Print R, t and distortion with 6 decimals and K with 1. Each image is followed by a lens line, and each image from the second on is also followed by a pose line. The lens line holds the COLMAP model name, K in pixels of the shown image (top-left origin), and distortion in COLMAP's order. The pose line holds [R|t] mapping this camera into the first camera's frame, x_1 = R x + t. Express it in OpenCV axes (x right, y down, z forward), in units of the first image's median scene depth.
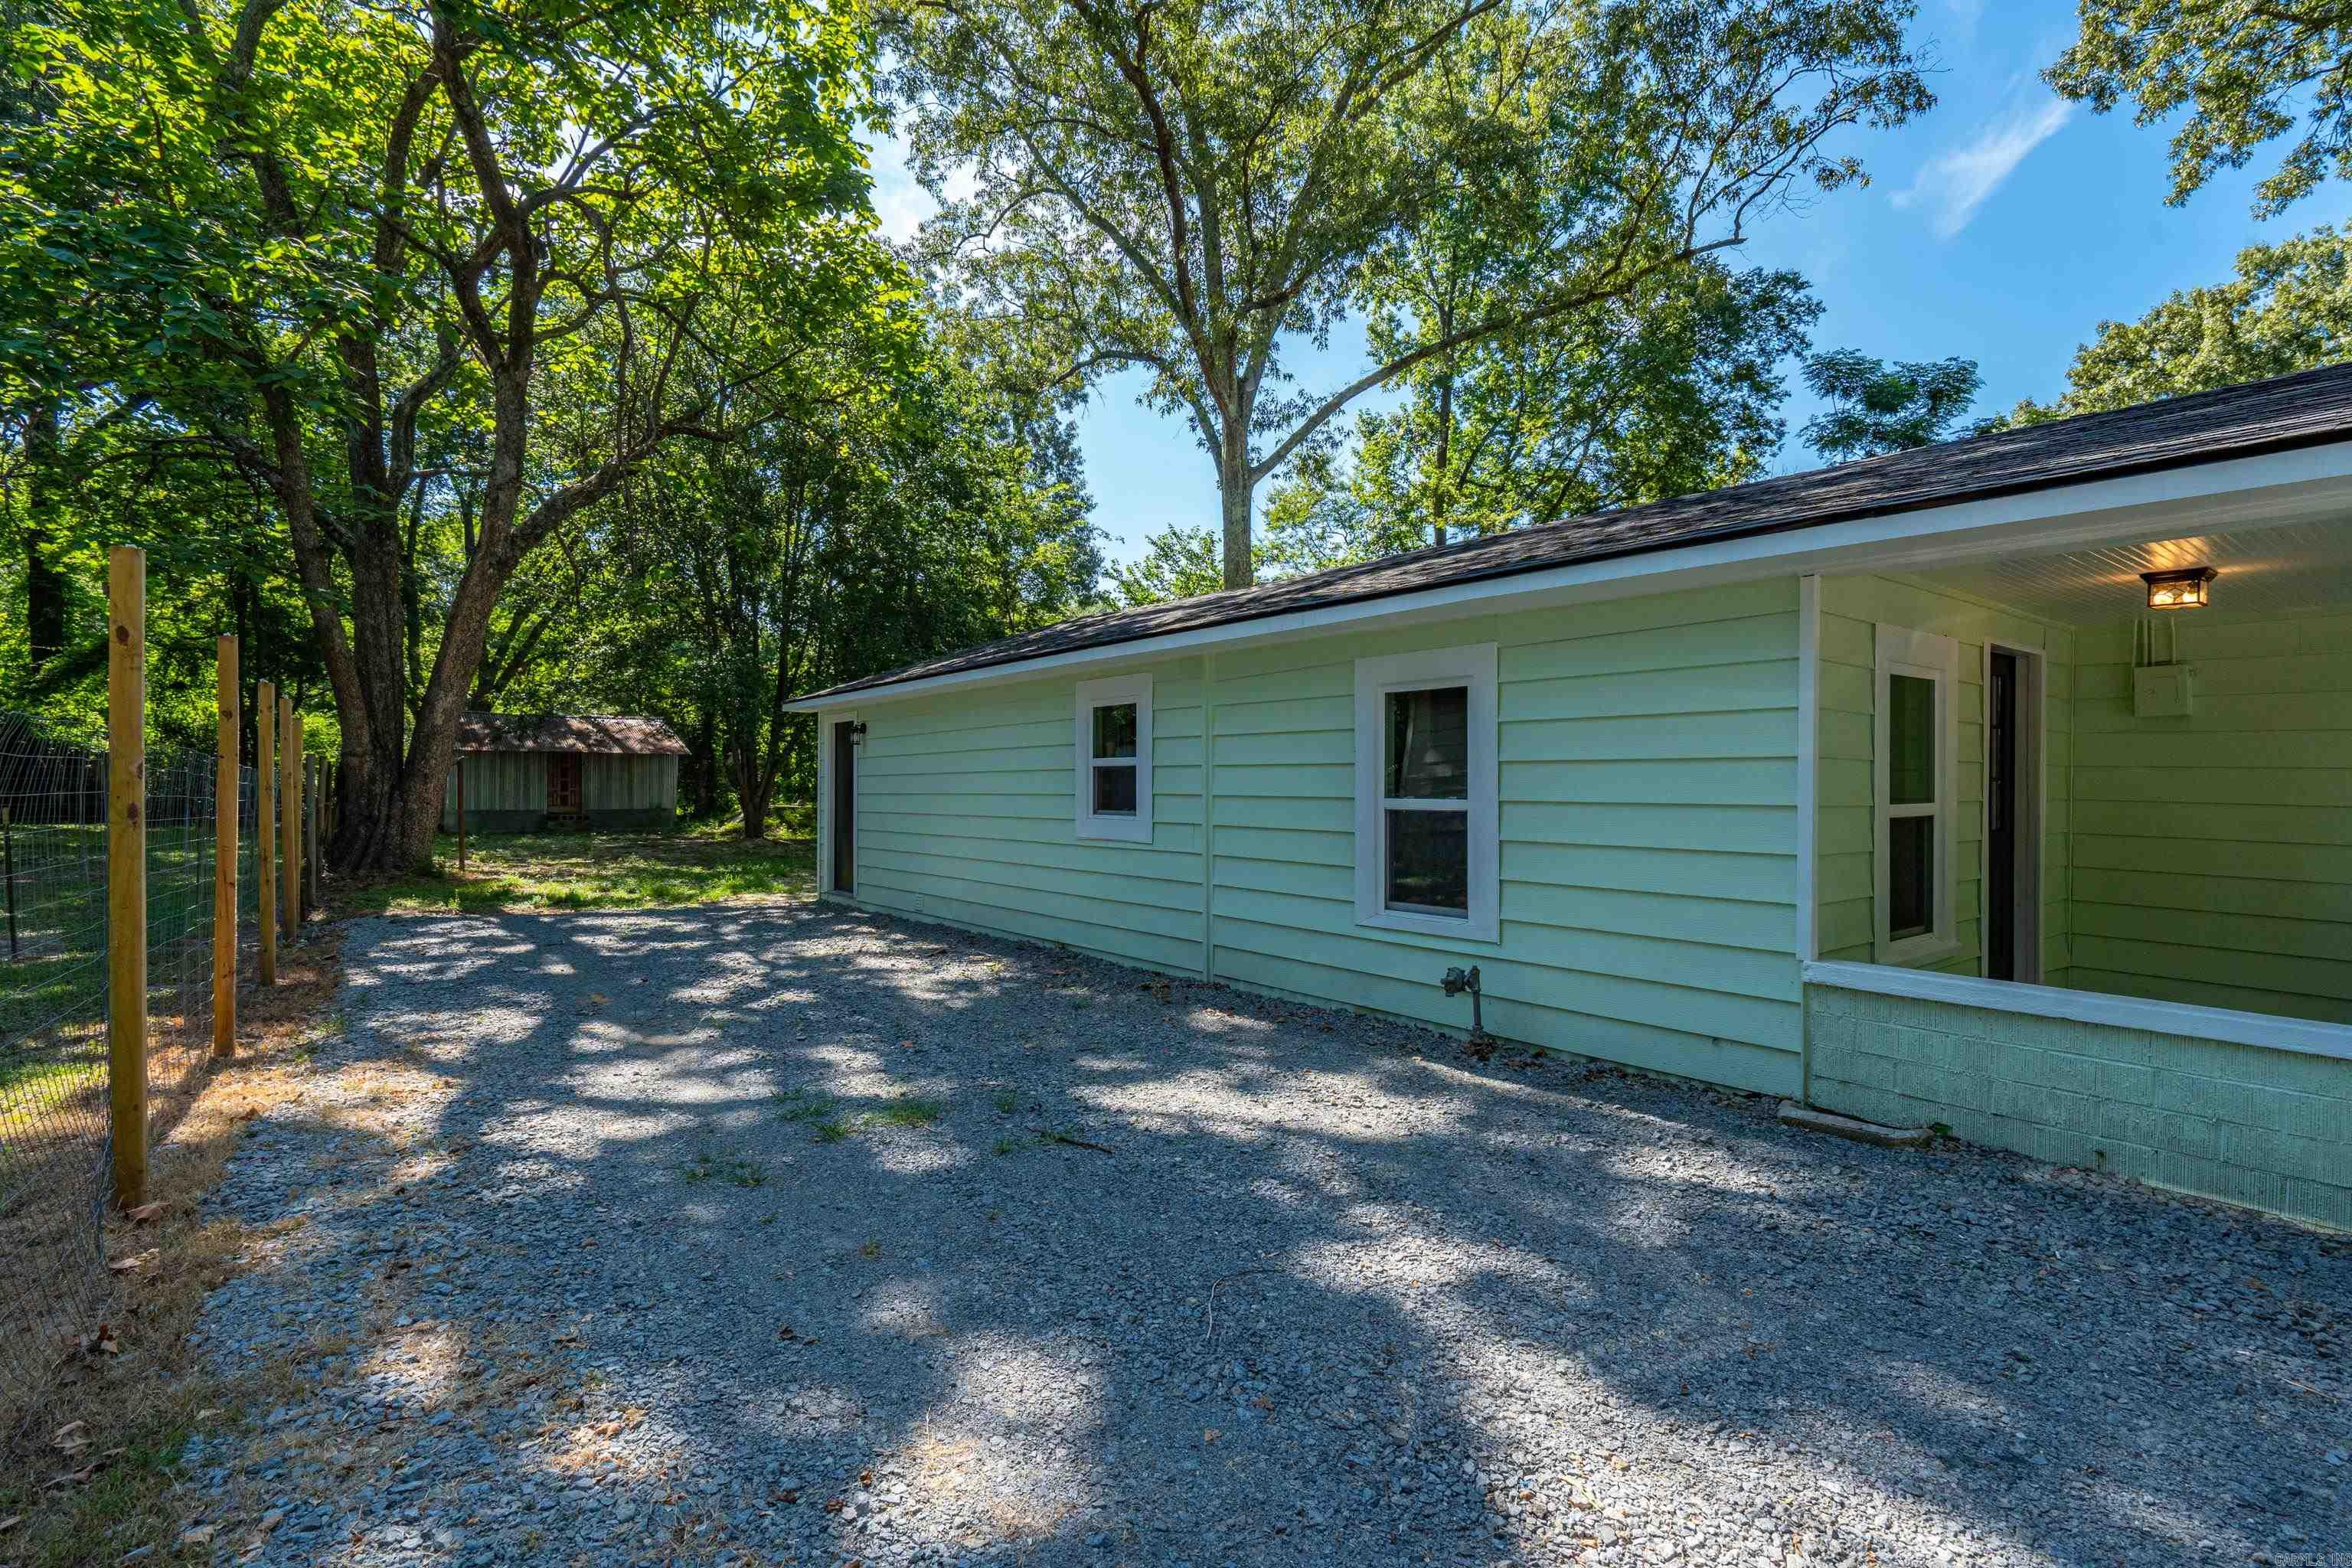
lens RADIAL K [[1073.8, 0, 1177.3], [0, 1073.8, 777.8], [0, 0, 1]] dist [-0.000937, 0.000095]
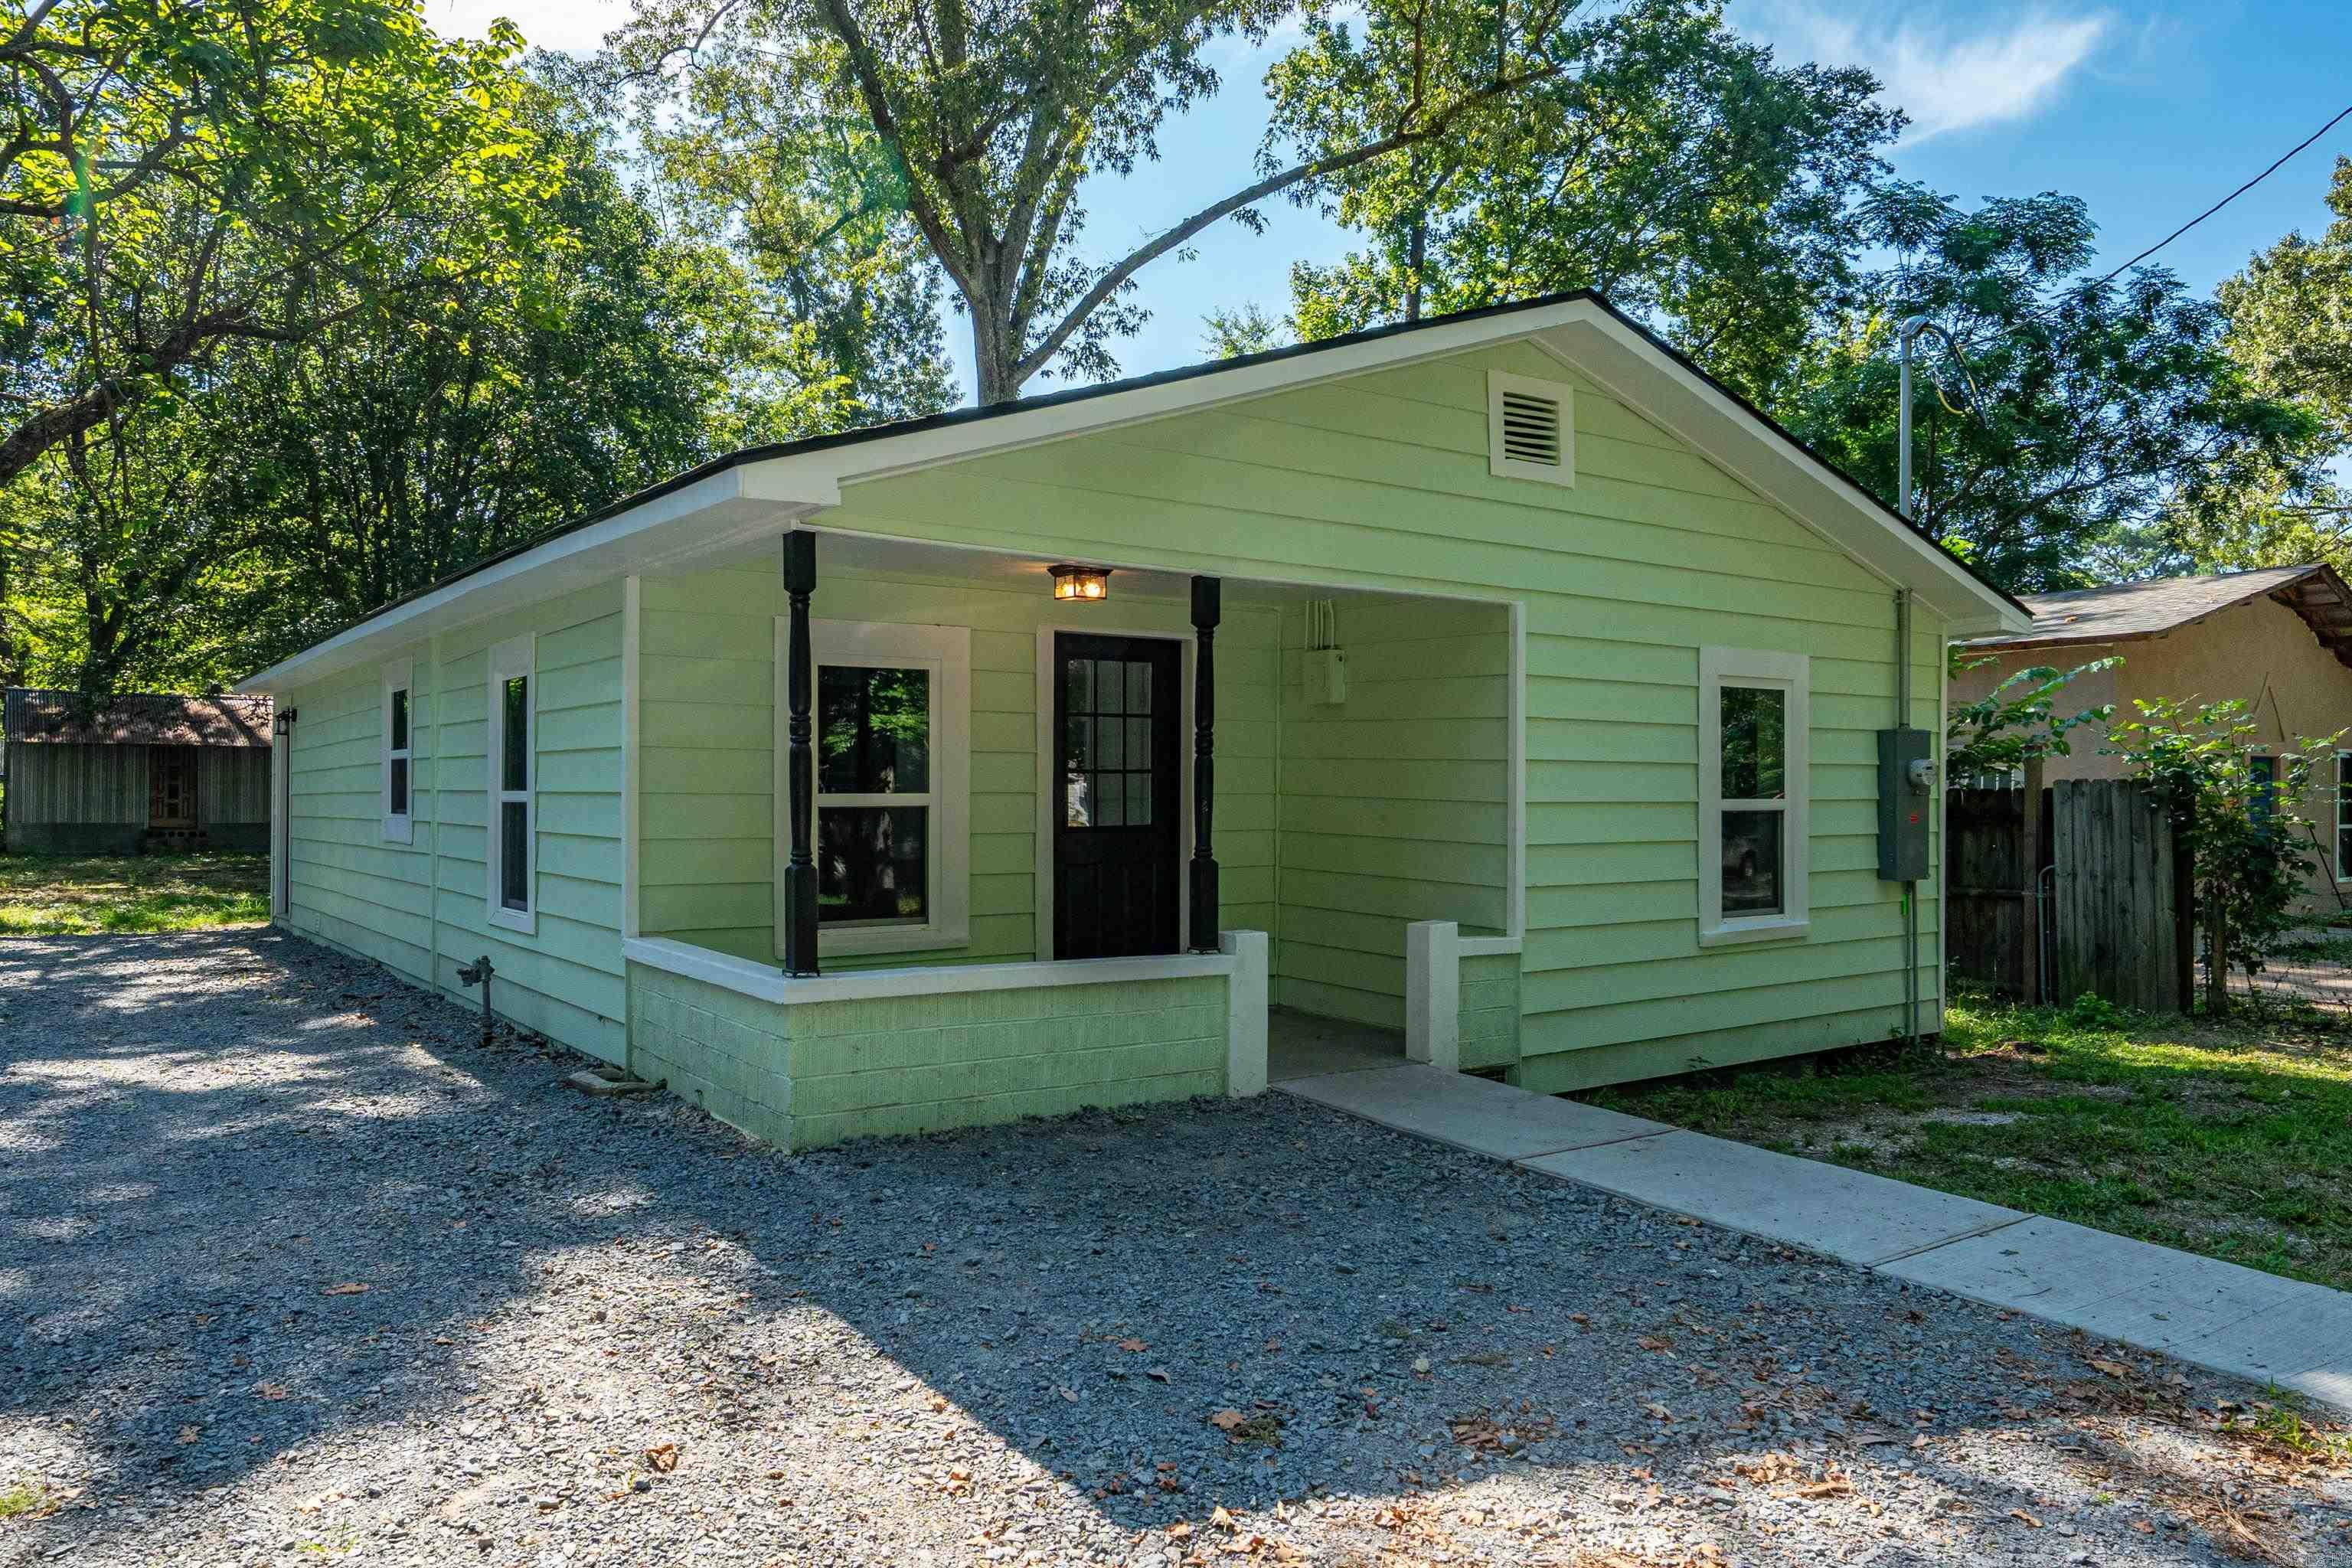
lens RADIAL K [[1600.9, 0, 1176.0], [0, 1600.9, 784.0], [0, 0, 1]] dist [-0.002636, -0.000190]
pose [[0.999339, 0.000576, -0.036354, 0.197510], [-0.000562, 1.000000, 0.000397, 0.002832], [0.036354, -0.000376, 0.999339, -0.093722]]
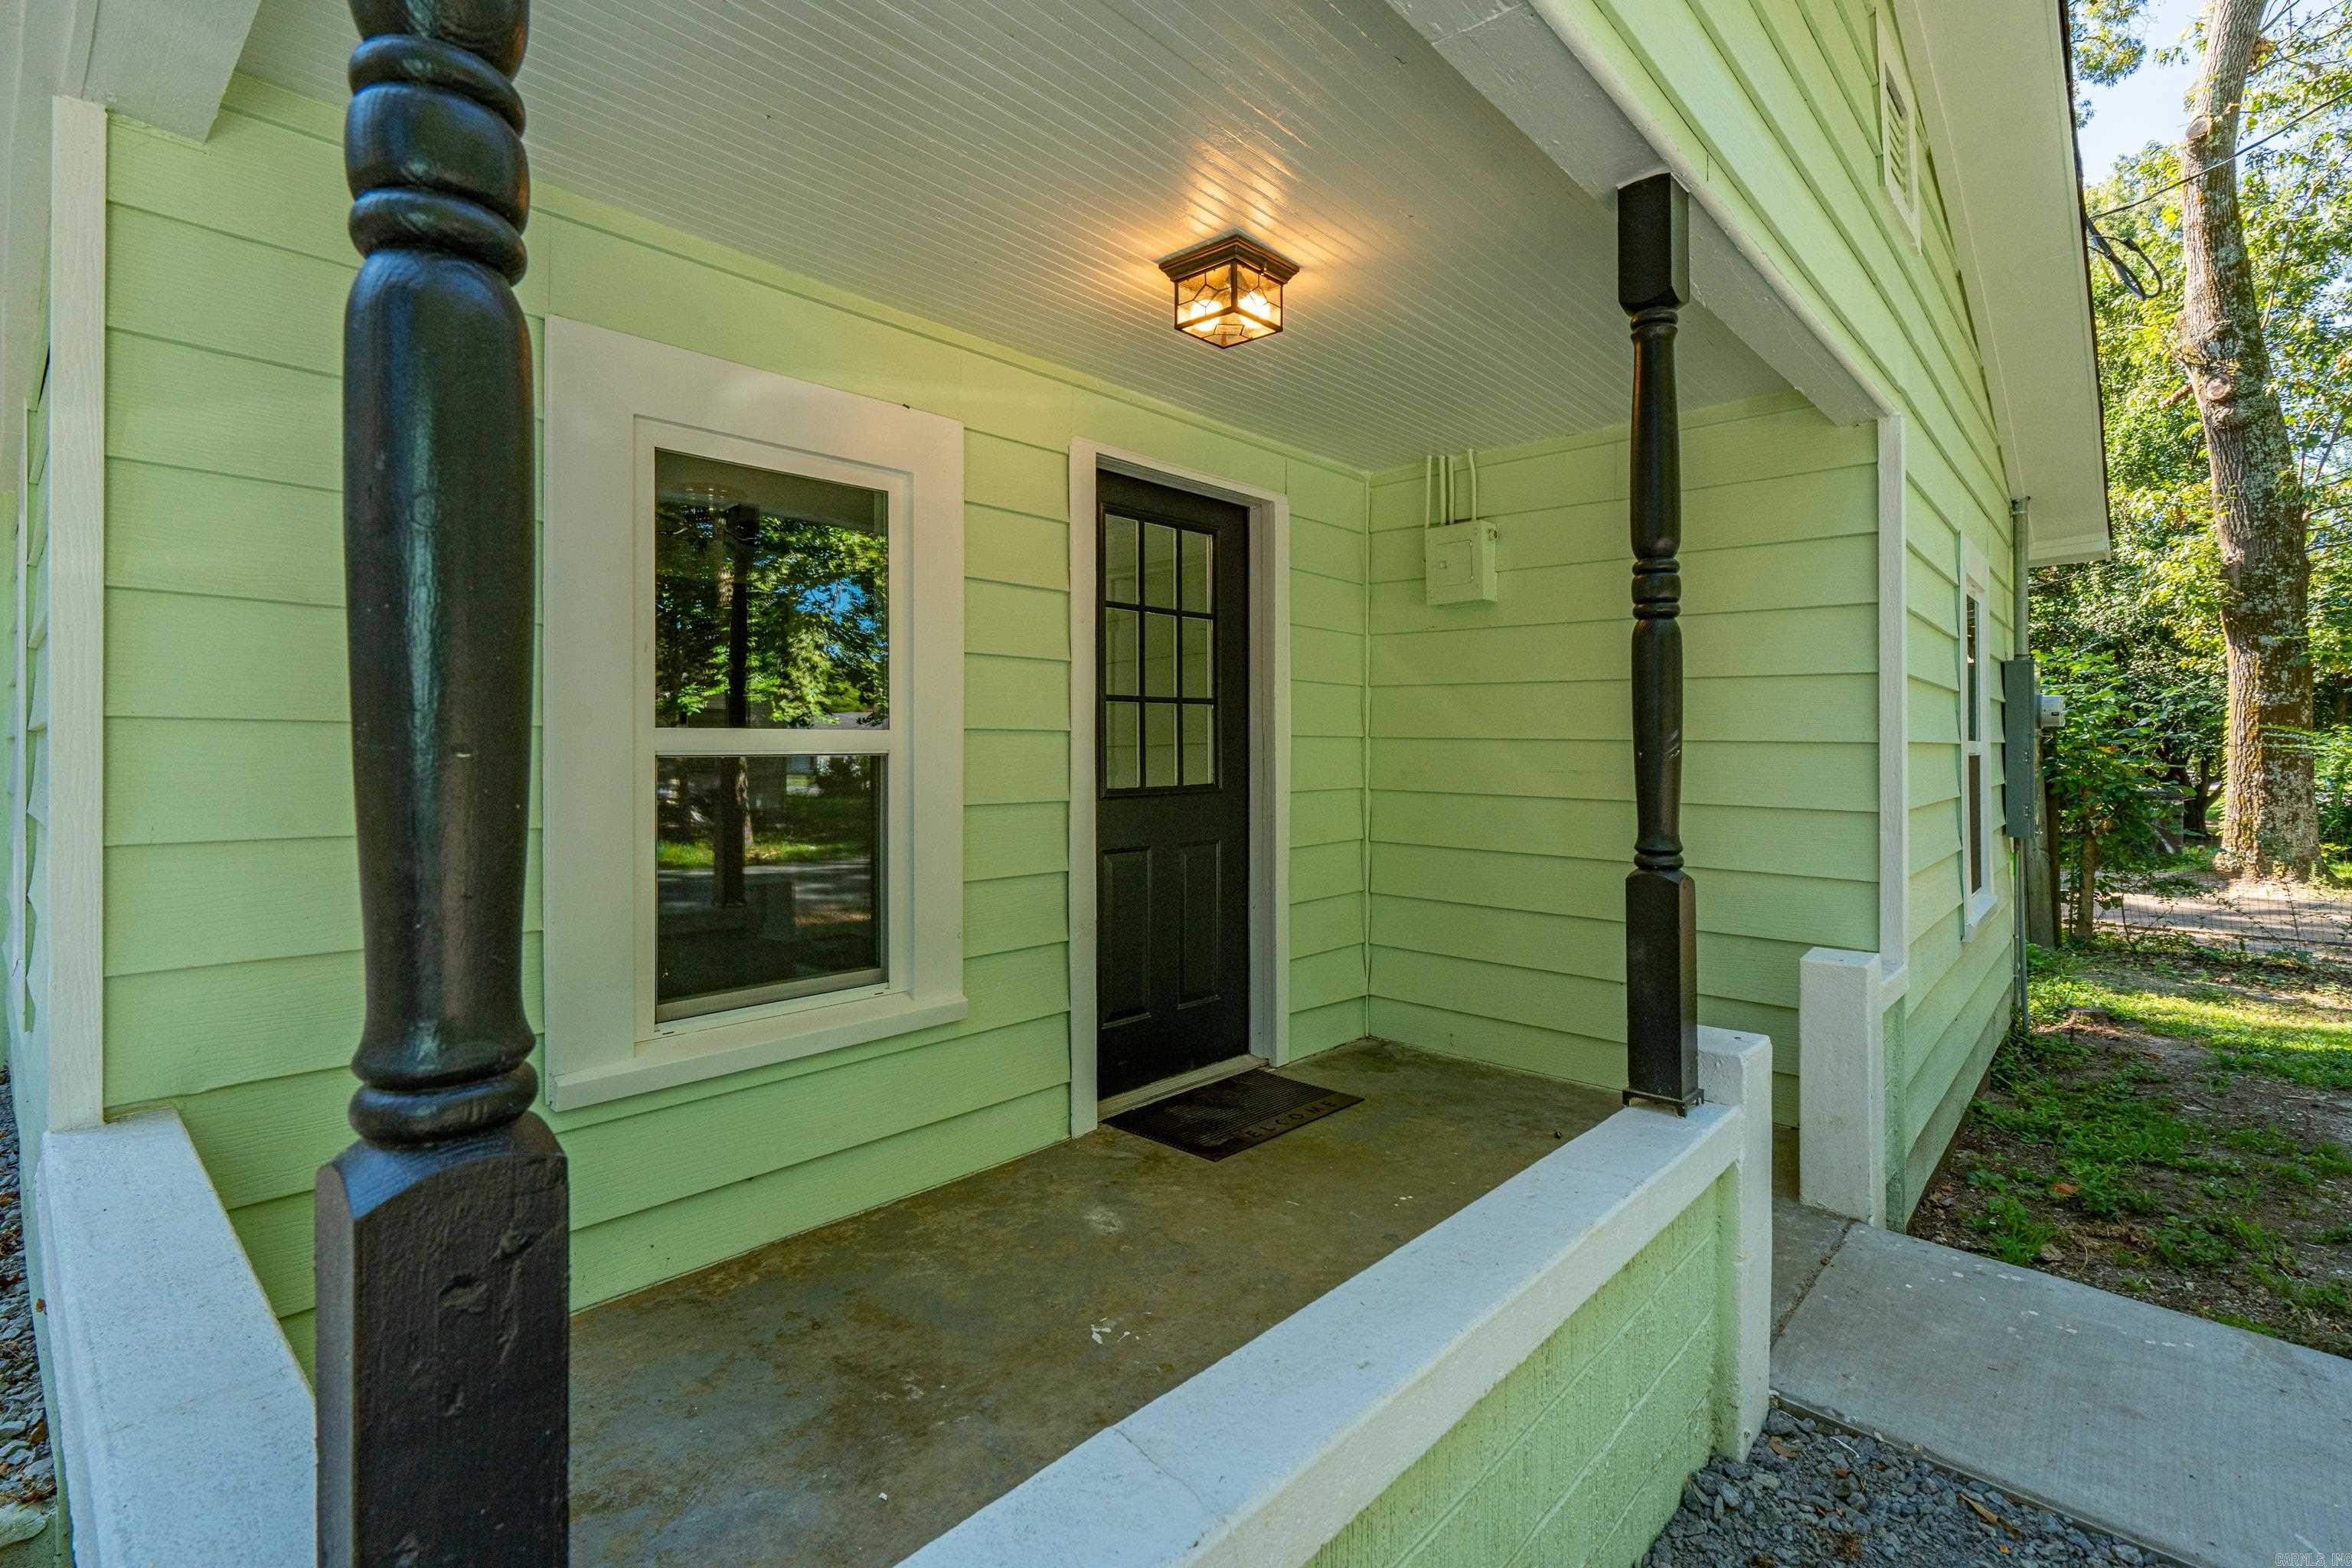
lens RADIAL K [[1072.3, 0, 1176.4], [0, 1072.3, 743.0], [0, 0, 1]] dist [-0.000846, 0.000002]
pose [[0.984187, -0.005225, 0.177054, 0.150165], [0.006639, 0.999951, -0.007395, 0.006780], [-0.177007, 0.008453, 0.984173, 0.094638]]
